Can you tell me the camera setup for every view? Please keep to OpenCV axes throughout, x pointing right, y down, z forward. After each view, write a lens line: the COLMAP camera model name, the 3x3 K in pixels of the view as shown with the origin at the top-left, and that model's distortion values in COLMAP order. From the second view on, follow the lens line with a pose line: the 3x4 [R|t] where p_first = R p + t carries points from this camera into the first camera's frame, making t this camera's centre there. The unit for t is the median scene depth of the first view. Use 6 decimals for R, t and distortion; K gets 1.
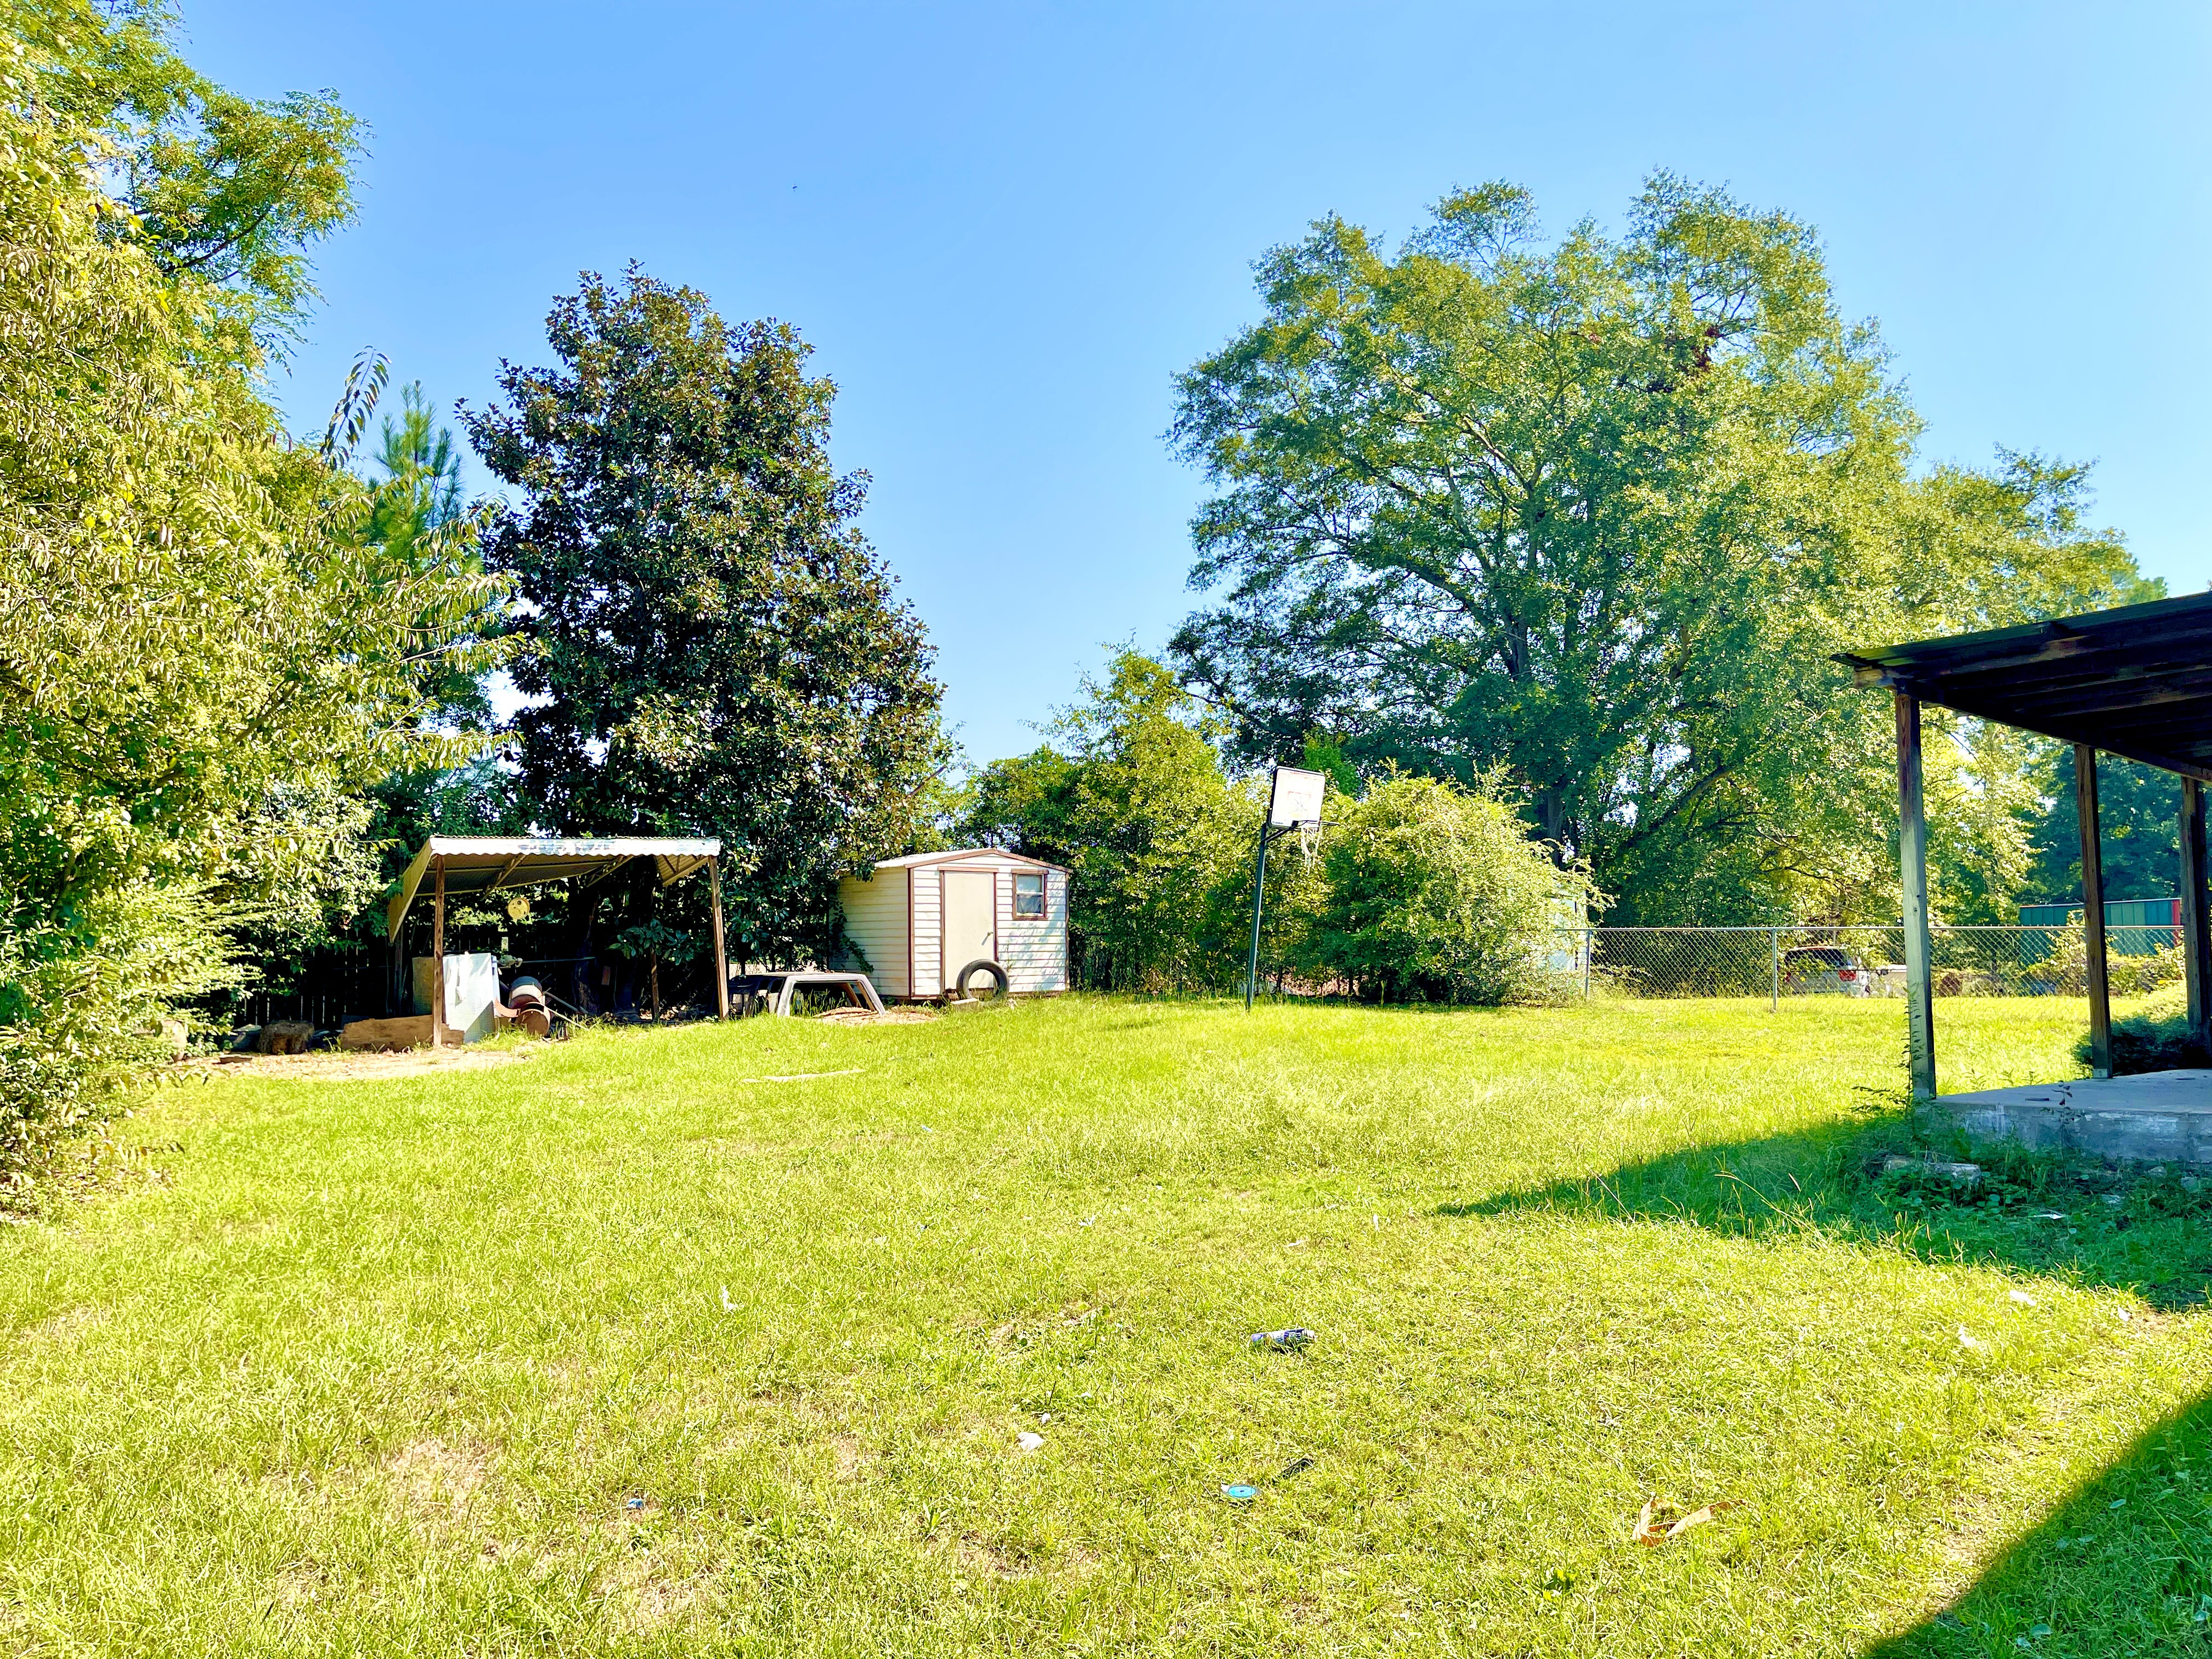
lens RADIAL K [[1666.3, 0, 1109.9], [0, 1666.3, 831.5], [0, 0, 1]] dist [0.039154, -0.023244]
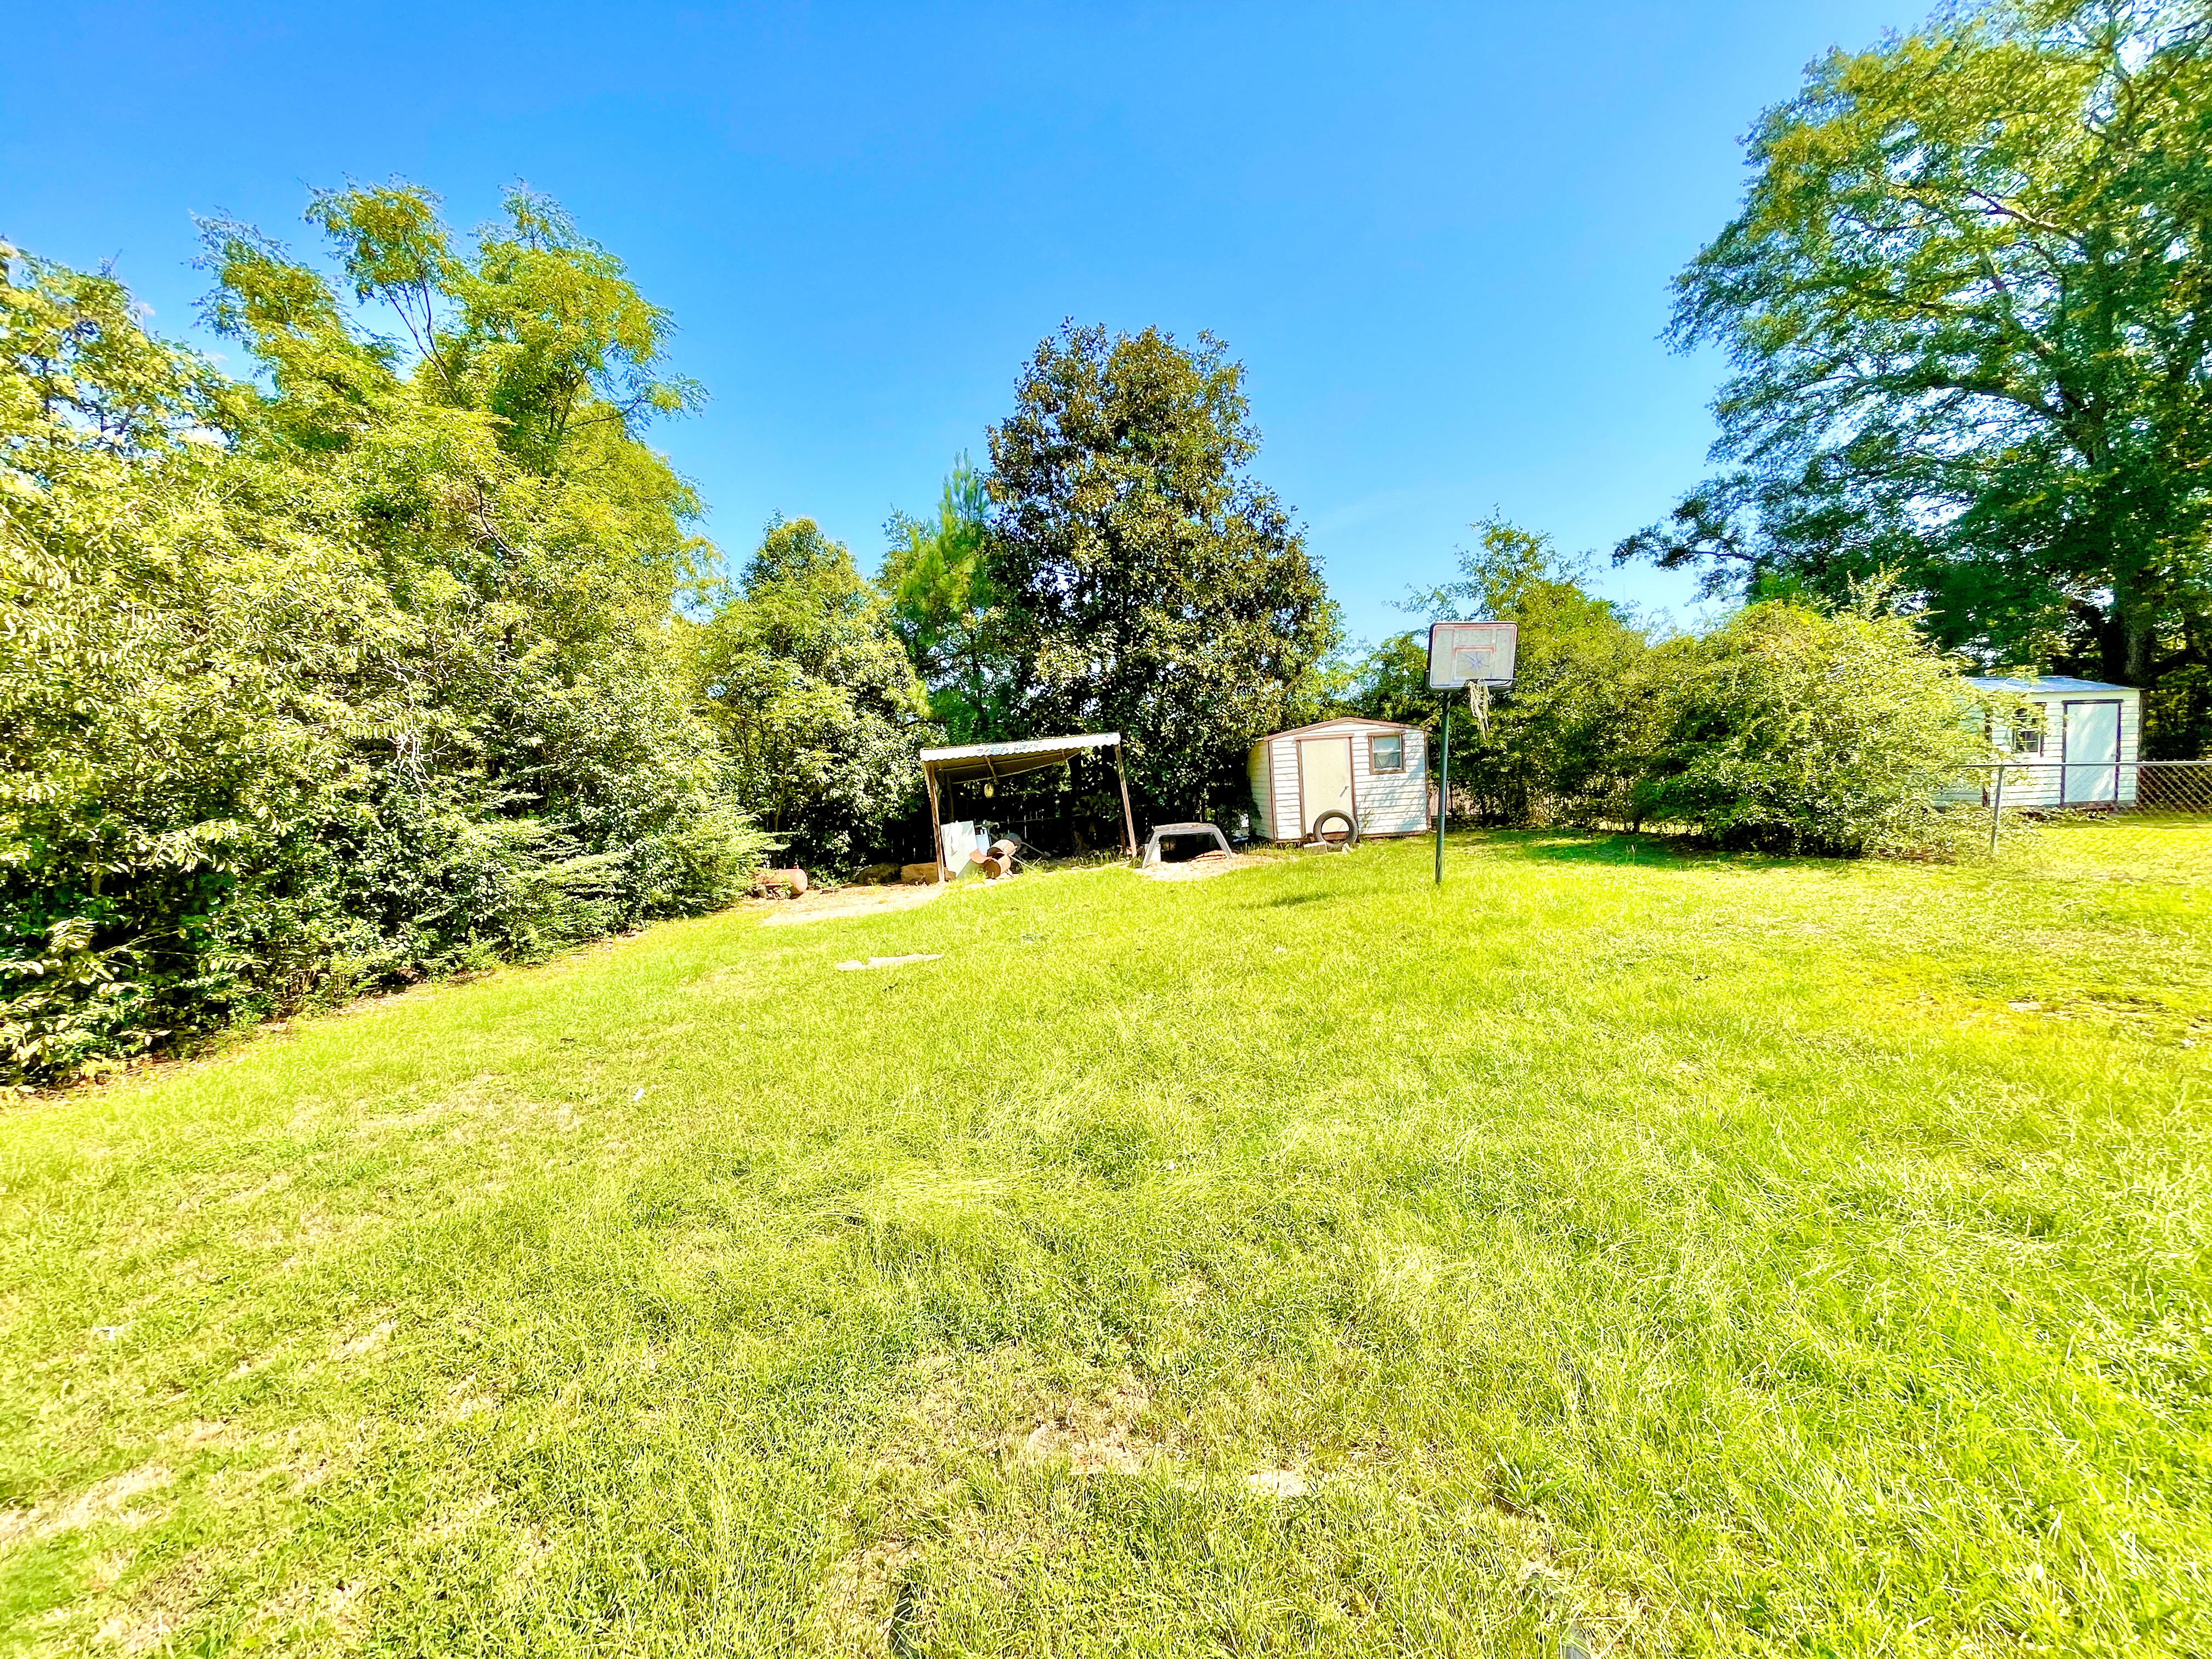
lens RADIAL K [[889.0, 0, 1099.6], [0, 889.0, 818.6], [0, 0, 1]] dist [-0.000606, -0.000387]
pose [[0.776346, -0.012960, -0.630174, 0.196669], [0.099117, 0.989860, 0.101751, -0.000966], [0.622466, -0.141455, 0.769758, 0.370842]]
